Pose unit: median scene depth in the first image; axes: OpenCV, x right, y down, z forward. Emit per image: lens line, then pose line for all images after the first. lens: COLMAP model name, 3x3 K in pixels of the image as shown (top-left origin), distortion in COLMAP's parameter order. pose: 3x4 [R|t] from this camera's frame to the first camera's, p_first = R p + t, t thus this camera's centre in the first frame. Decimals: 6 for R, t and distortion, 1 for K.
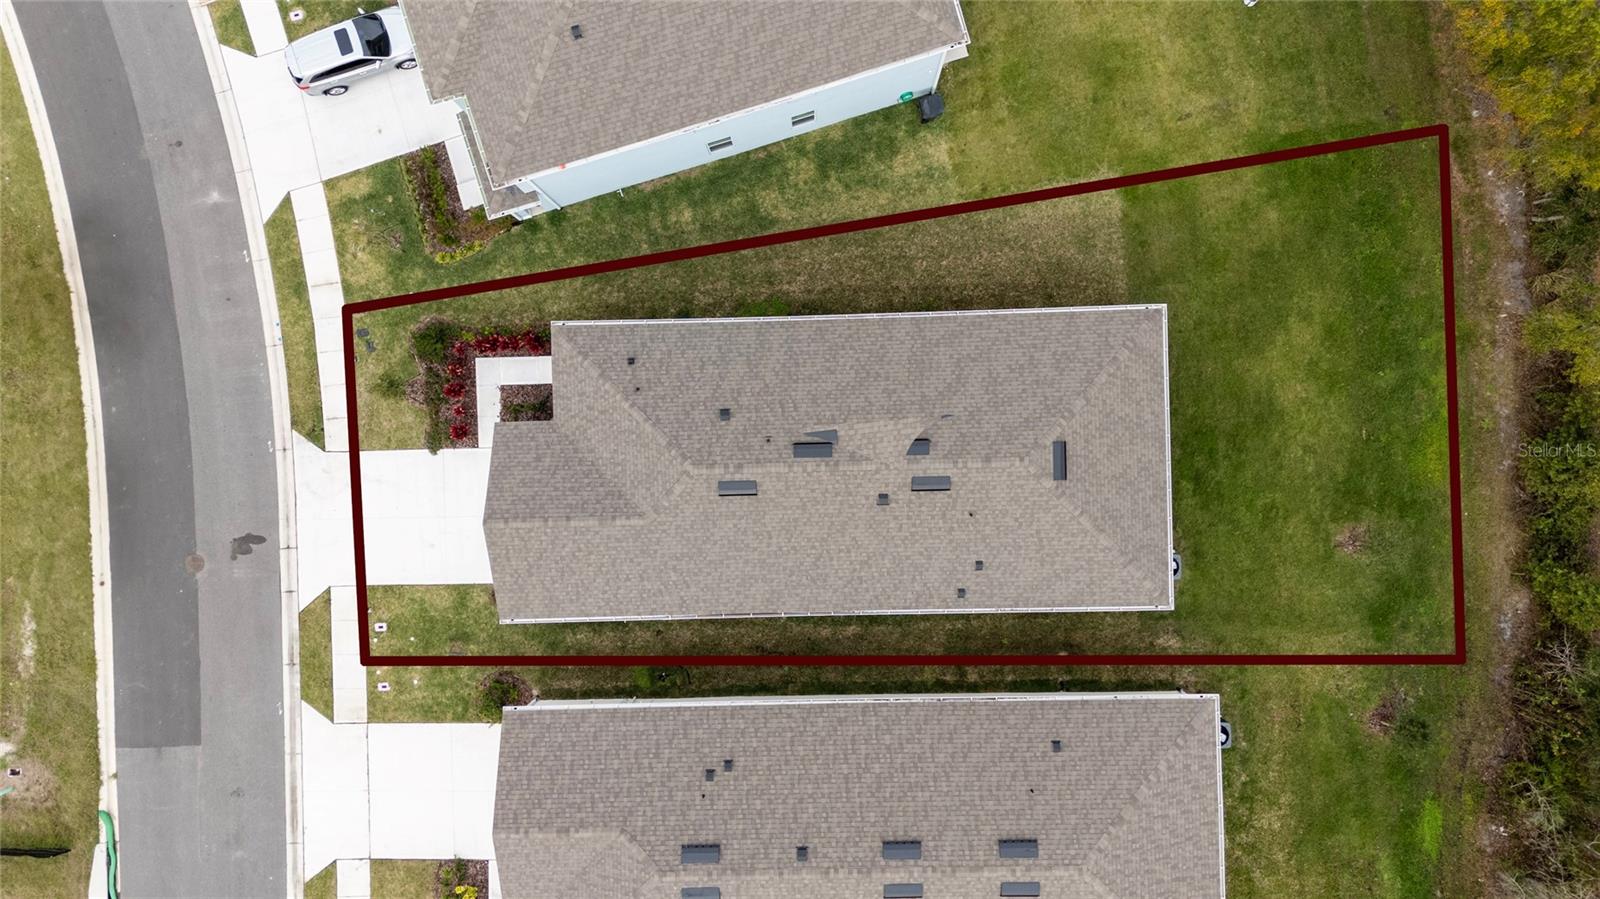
lens RADIAL K [[1129.1, 0, 800.0], [0, 1129.1, 449.5], [0, 0, 1]] dist [0.055231, -0.000576]
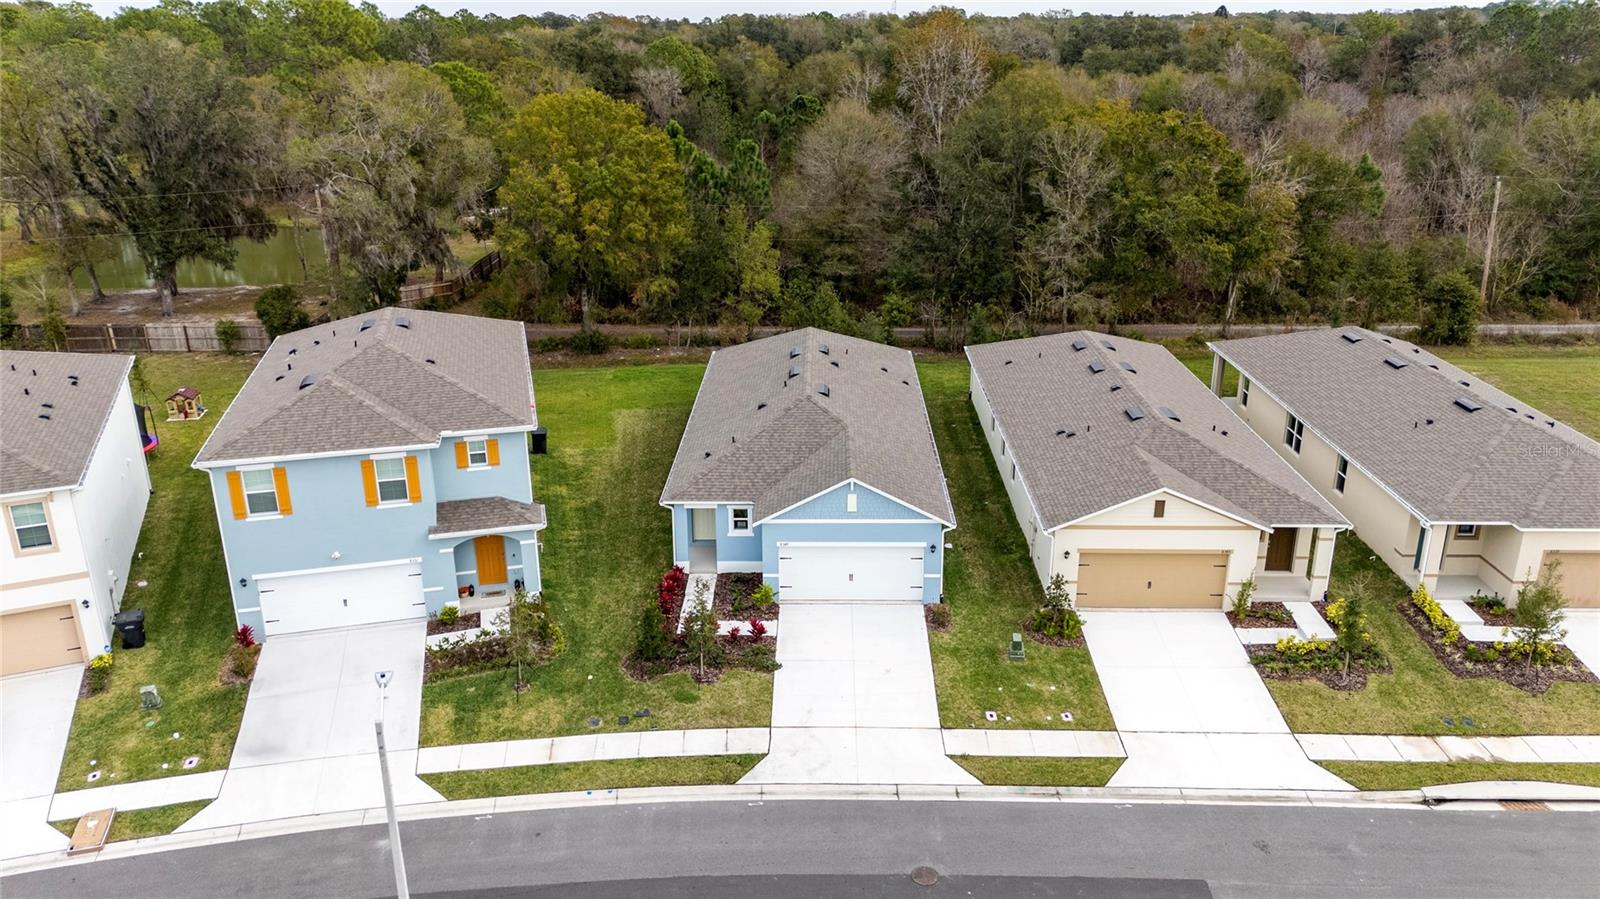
lens RADIAL K [[1129.1, 0, 800.0], [0, 1129.1, 449.5], [0, 0, 1]] dist [0.055231, -0.000576]
pose [[0.045344, -0.335990, 0.940774, -1.060423], [0.998970, 0.013907, -0.043182, 0.052686], [0.001425, 0.941763, 0.336274, 0.552821]]
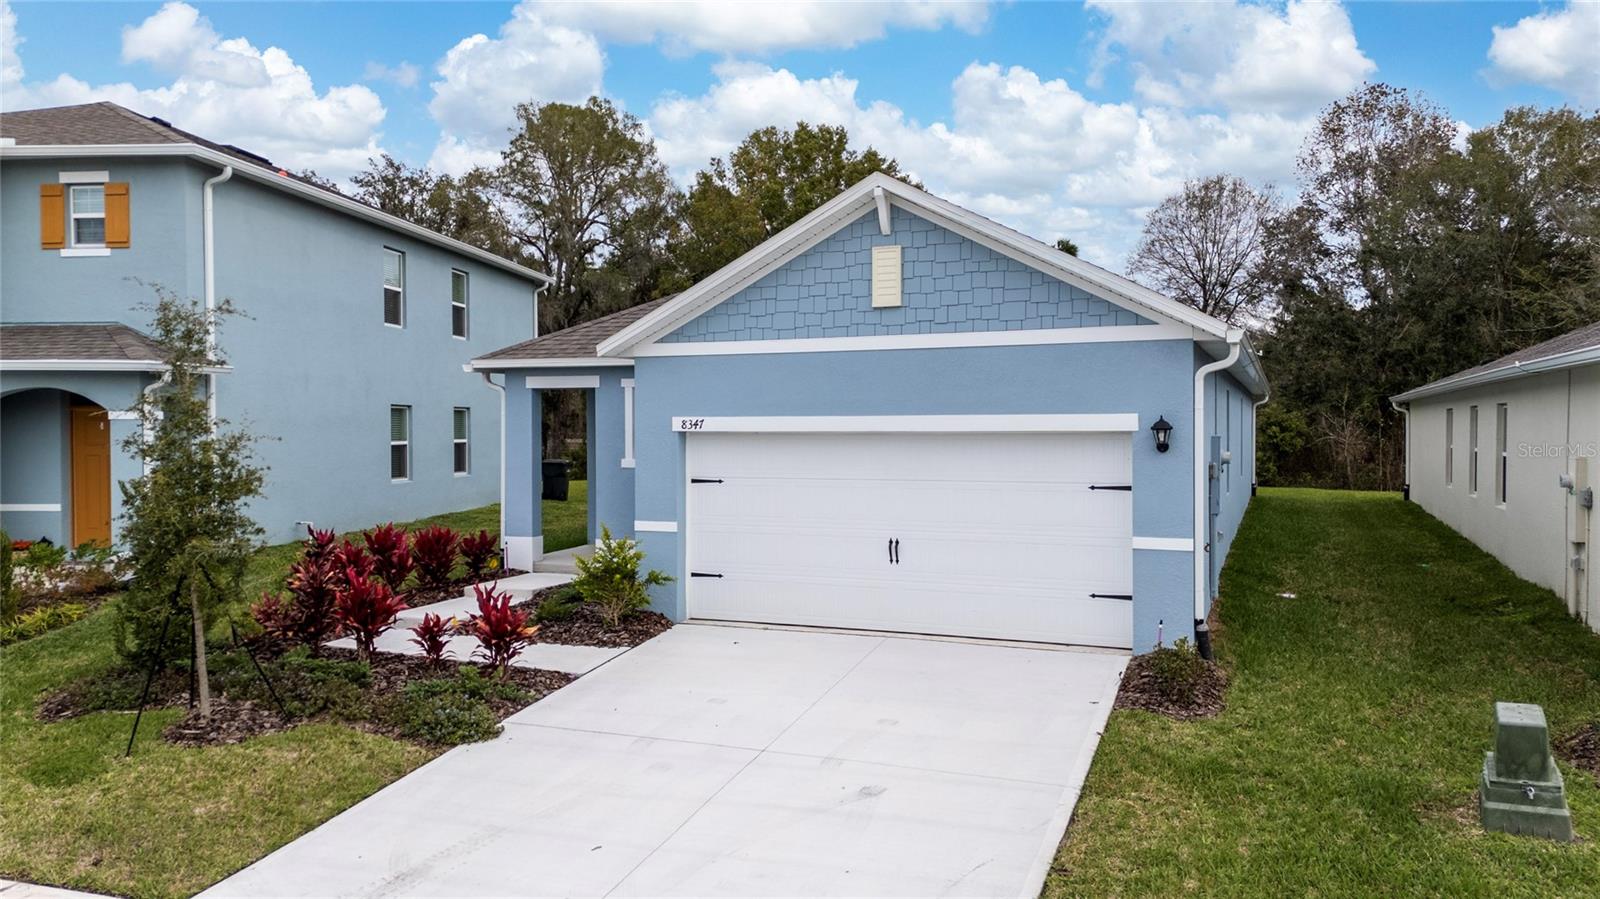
lens RADIAL K [[1169.3, 0, 800.0], [0, 1169.3, 449.5], [0, 0, 1]] dist [0.035973, -0.004768]
pose [[0.399166, -0.021899, 0.916617, -0.507531], [0.916873, 0.012998, -0.398967, 0.151745], [-0.003177, 0.999676, 0.025267, 0.927717]]
